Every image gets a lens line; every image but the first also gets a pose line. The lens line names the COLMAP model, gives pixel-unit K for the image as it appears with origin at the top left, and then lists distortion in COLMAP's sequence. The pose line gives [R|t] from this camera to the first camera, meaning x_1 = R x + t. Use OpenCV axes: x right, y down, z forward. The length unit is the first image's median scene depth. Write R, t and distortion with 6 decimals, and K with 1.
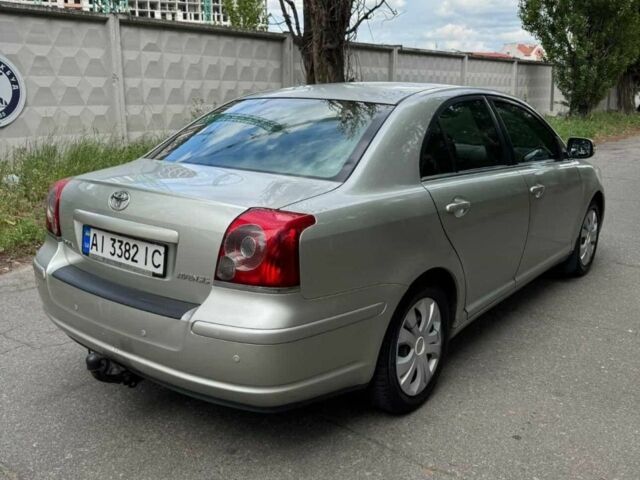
lens RADIAL K [[596.5, 0, 320.0], [0, 596.5, 240.0], [0, 0, 1]] dist [0.025382, -0.012396]
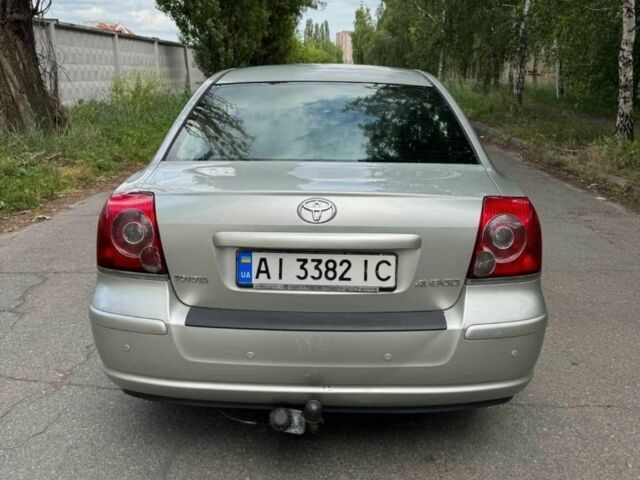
lens RADIAL K [[596.5, 0, 320.0], [0, 596.5, 240.0], [0, 0, 1]] dist [0.025382, -0.012396]
pose [[0.809527, -0.158016, 0.565418, -0.756789], [0.140233, 0.987264, 0.075133, -0.082402], [-0.570089, 0.018468, 0.821376, 0.311569]]
